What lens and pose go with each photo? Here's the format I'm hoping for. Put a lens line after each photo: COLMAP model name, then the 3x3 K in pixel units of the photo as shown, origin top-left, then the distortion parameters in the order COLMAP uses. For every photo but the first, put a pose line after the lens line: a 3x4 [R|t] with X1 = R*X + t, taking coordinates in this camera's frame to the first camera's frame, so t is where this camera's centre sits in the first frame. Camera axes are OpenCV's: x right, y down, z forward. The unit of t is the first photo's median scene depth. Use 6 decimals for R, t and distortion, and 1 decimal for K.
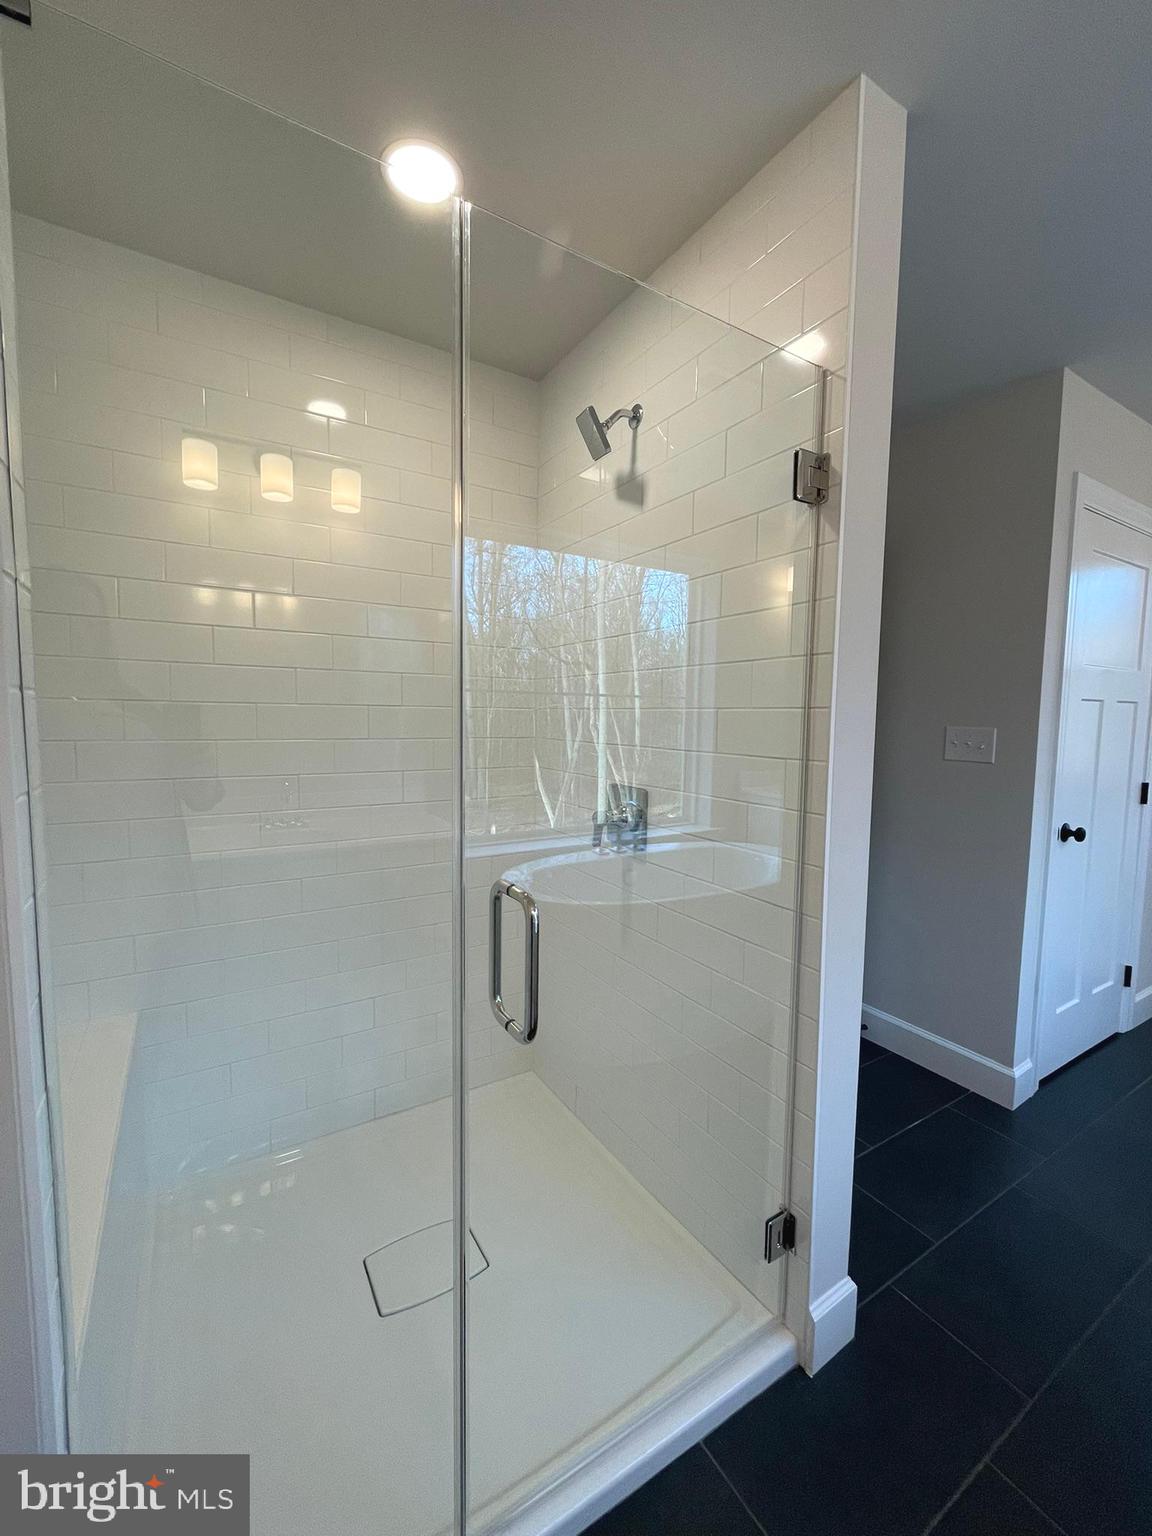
lens RADIAL K [[624.4, 0, 570.5], [0, 624.4, 767.0], [0, 0, 1]] dist [-0.009209, 0.000141]
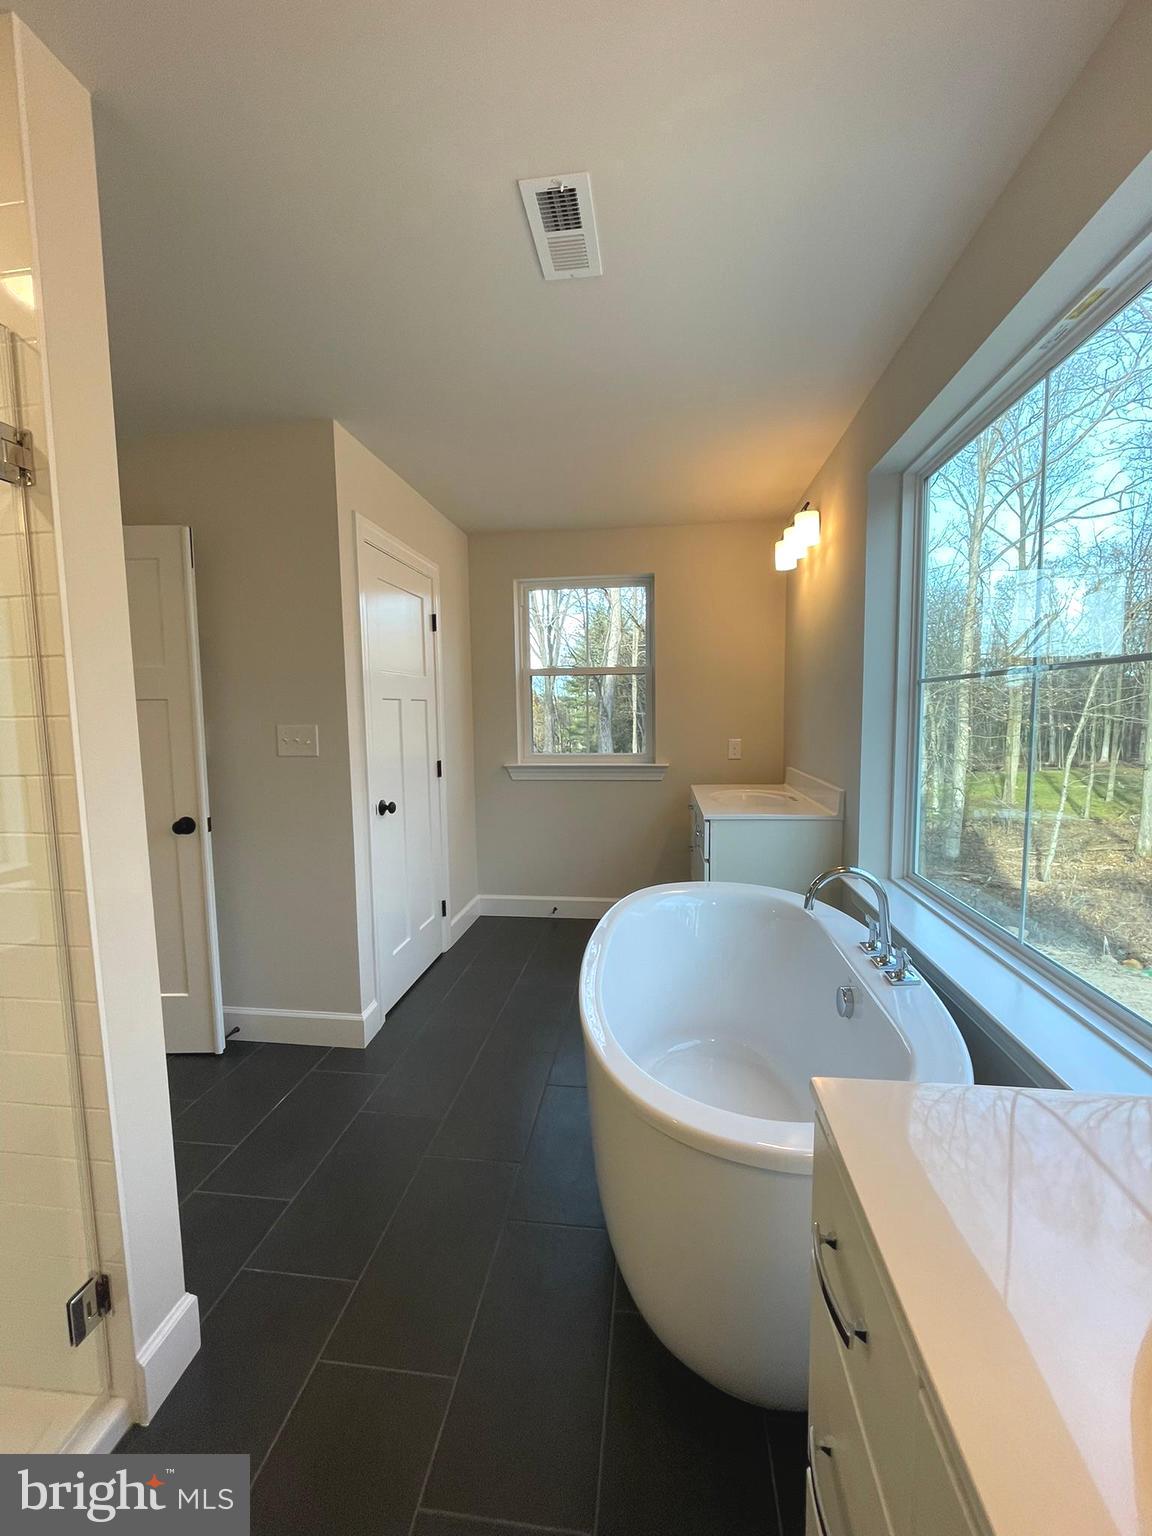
lens RADIAL K [[624.4, 0, 570.8], [0, 624.4, 766.4], [0, 0, 1]] dist [-0.009209, 0.000141]
pose [[0.640343, -0.095200, 0.762167, 0.174256], [0.093022, 0.994597, 0.046079, 0.004877], [-0.762435, 0.041392, 0.645739, -0.131014]]
